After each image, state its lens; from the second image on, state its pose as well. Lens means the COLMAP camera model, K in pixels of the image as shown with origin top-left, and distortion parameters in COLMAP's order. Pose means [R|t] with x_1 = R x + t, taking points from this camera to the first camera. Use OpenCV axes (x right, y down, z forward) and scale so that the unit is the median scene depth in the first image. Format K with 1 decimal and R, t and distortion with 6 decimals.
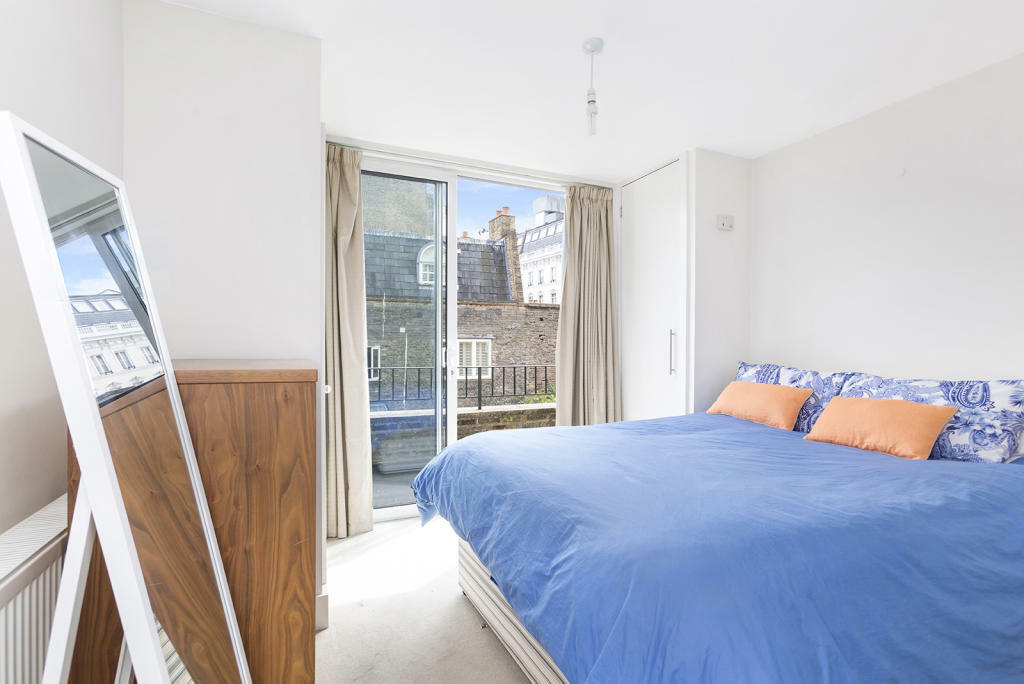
lens RADIAL K [[493.6, 0, 509.1], [0, 493.6, 347.7], [0, 0, 1]] dist [-0.000530, 0.014858]
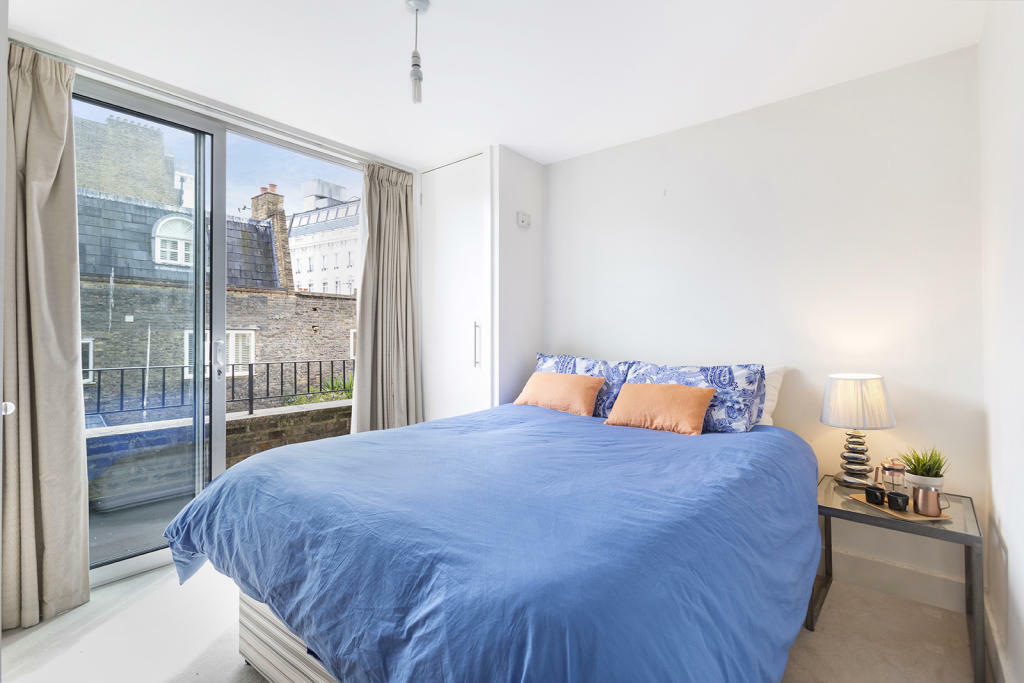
lens RADIAL K [[485.6, 0, 512.5], [0, 485.6, 331.4], [0, 0, 1]] dist [-0.001759, 0.005865]
pose [[0.896488, 0.002900, 0.443059, -0.045180], [0.004310, 0.999874, -0.015265, -0.002054], [-0.443047, 0.015595, 0.896363, 0.103110]]
